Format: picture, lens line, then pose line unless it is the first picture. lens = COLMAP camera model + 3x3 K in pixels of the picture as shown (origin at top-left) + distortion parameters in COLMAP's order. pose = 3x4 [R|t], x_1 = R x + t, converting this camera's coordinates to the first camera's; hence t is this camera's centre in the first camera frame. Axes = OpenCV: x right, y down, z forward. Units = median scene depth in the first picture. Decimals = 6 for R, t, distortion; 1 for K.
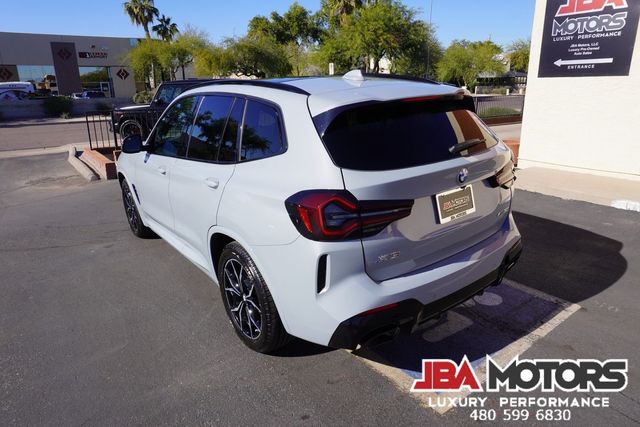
lens RADIAL K [[427.0, 0, 320.2], [0, 427.0, 211.8], [0, 0, 1]] dist [-0.042019, 0.023542]
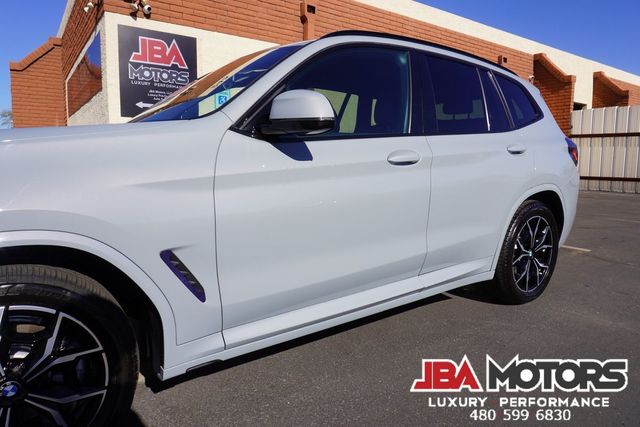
lens RADIAL K [[427.0, 0, 319.1], [0, 427.0, 210.8], [0, 0, 1]] dist [-0.042019, 0.023542]
pose [[0.009060, -0.091193, 0.995792, -0.522690], [0.282364, 0.955540, 0.084938, -0.061368], [-0.959264, 0.280407, 0.034407, 0.610069]]
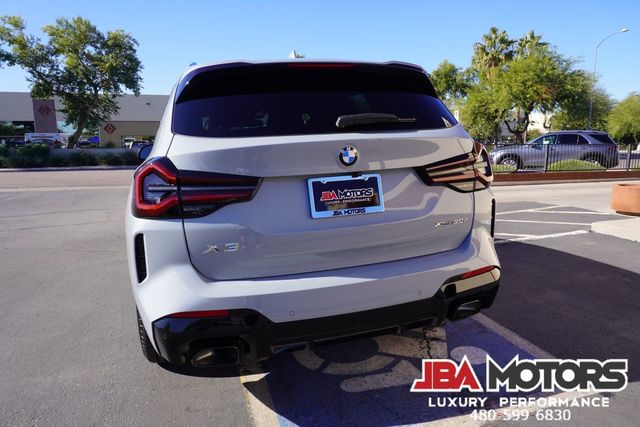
lens RADIAL K [[427.0, 0, 318.9], [0, 427.0, 210.8], [0, 0, 1]] dist [-0.042019, 0.023542]
pose [[0.939514, 0.058669, -0.337447, 0.190836], [-0.102413, 0.988267, -0.113316, 0.035053], [0.326840, 0.141021, 0.934499, 0.103700]]
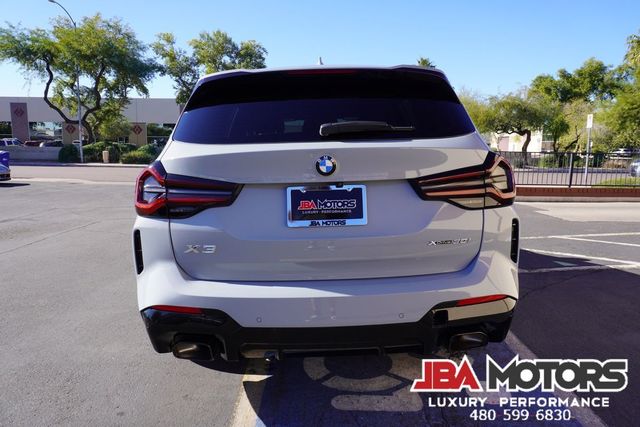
lens RADIAL K [[427.0, 0, 318.3], [0, 427.0, 209.5], [0, 0, 1]] dist [-0.042019, 0.023542]
pose [[0.805712, 0.105850, -0.582773, 0.264825], [-0.188651, 0.978523, -0.083087, 0.018086], [0.561462, 0.176885, 0.808377, 0.146167]]
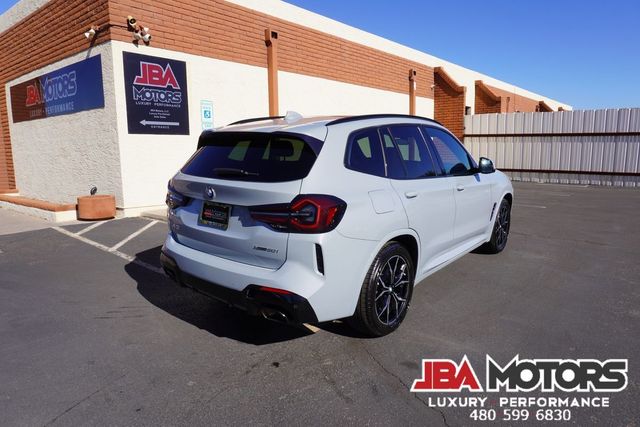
lens RADIAL K [[427.0, 0, 321.4], [0, 427.0, 212.2], [0, 0, 1]] dist [-0.042019, 0.023542]
pose [[-0.247657, -0.118846, 0.961531, -0.751239], [0.294516, 0.936247, 0.191578, -0.198731], [-0.922998, 0.330632, -0.196866, 0.861634]]
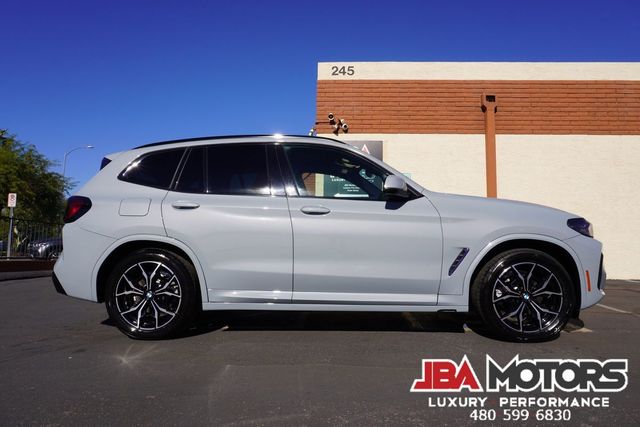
lens RADIAL K [[427.0, 0, 322.0], [0, 427.0, 214.5], [0, 0, 1]] dist [-0.042019, 0.023542]
pose [[0.635625, 0.097353, 0.765835, -0.567657], [0.193722, 0.940162, -0.280298, 0.101079], [-0.747297, 0.326524, 0.578731, 0.228943]]
